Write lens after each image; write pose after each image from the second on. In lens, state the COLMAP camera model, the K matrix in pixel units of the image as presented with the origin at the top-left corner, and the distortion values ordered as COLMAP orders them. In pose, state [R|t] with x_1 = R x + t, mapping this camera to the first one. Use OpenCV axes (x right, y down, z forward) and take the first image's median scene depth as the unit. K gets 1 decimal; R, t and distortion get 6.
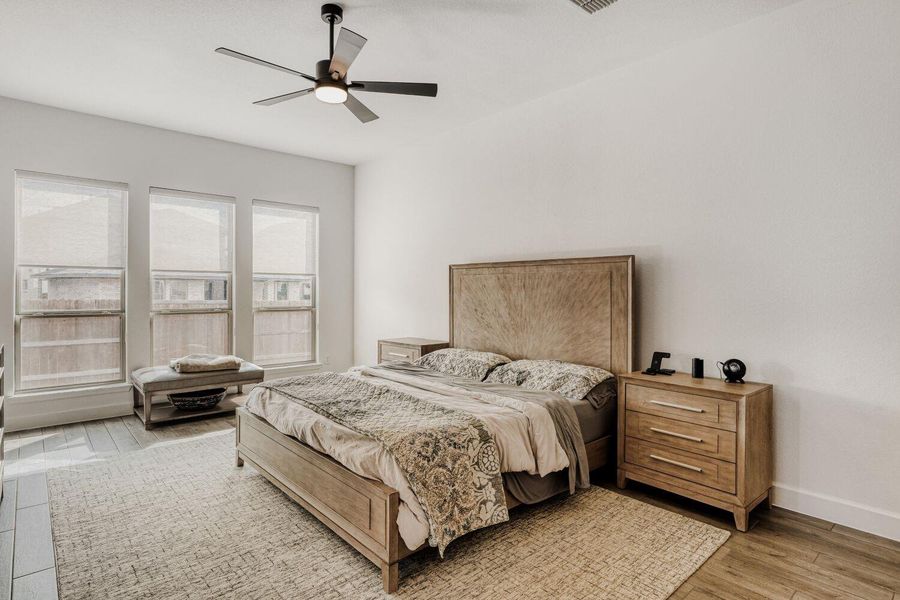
lens RADIAL K [[468.3, 0, 451.7], [0, 468.3, 293.5], [0, 0, 1]] dist [-0.002768, -0.000786]
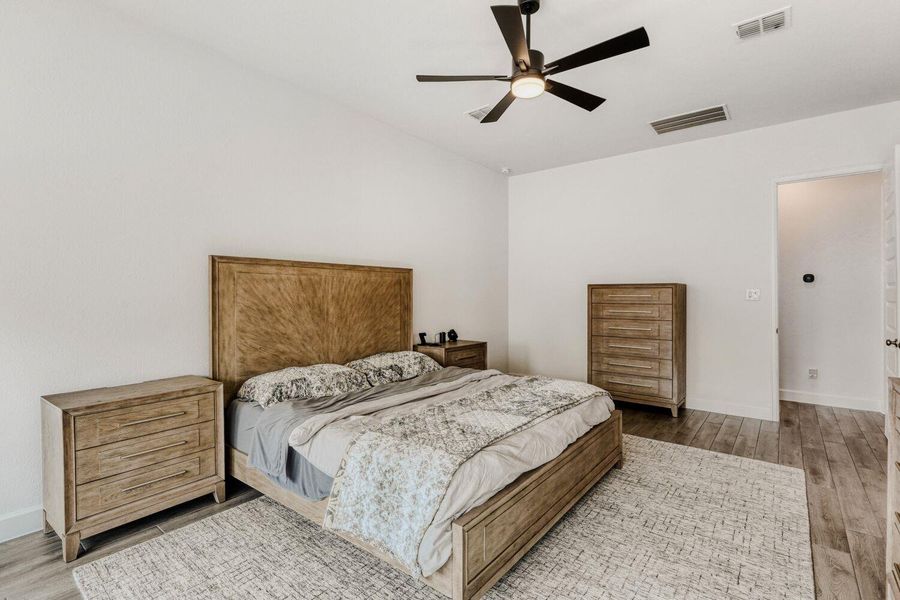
lens RADIAL K [[419.0, 0, 448.5], [0, 419.0, 296.4], [0, 0, 1]] dist [-0.002557, 0.000216]
pose [[-0.152854, -0.007889, 0.988217, -0.805716], [0.009902, 0.999906, 0.009514, -0.007105], [-0.988199, 0.011239, -0.152762, 0.961797]]
